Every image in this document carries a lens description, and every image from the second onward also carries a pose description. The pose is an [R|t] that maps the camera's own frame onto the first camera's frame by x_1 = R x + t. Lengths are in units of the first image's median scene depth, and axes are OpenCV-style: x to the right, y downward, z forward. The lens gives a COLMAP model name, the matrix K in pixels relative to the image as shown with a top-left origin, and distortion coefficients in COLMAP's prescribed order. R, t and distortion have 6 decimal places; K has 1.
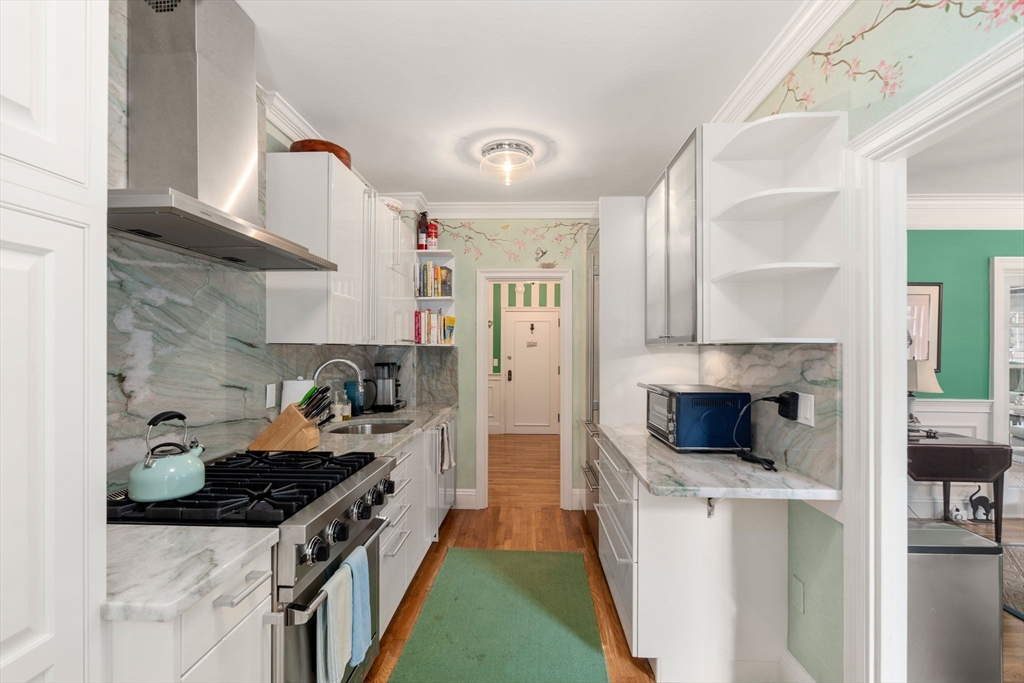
lens RADIAL K [[453.9, 0, 507.1], [0, 453.9, 345.4], [0, 0, 1]] dist [0.002136, 0.000990]
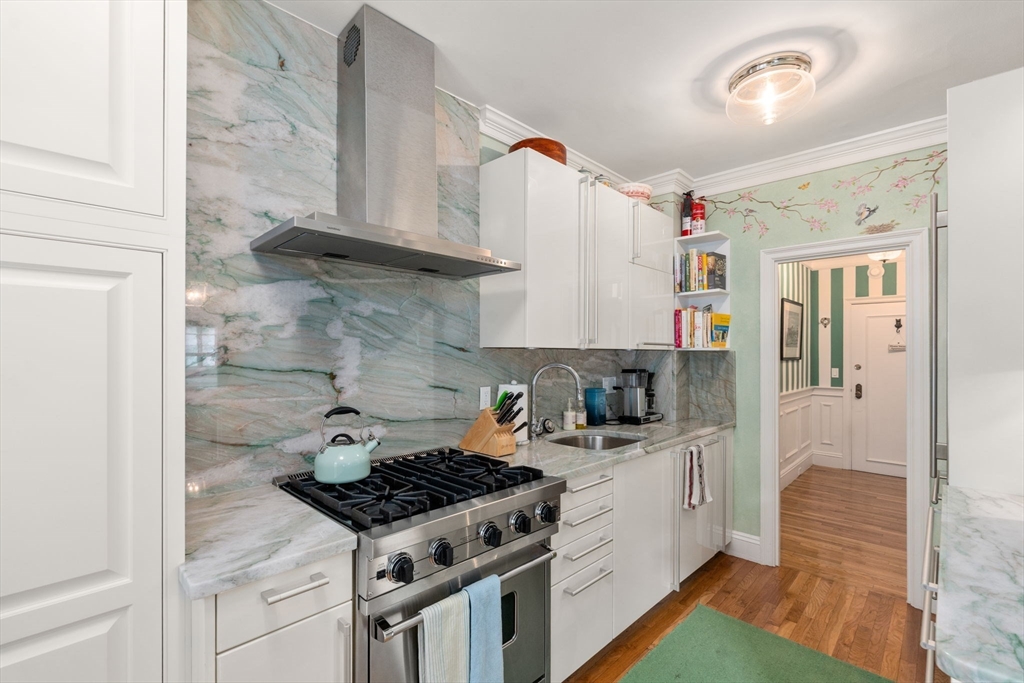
lens RADIAL K [[453.9, 0, 514.1], [0, 453.9, 349.7], [0, 0, 1]] dist [0.002136, 0.000990]
pose [[0.753795, -0.002267, -0.657106, 0.165431], [0.001143, 0.999997, -0.002139, 0.001713], [0.657109, 0.000862, 0.753795, 0.200765]]
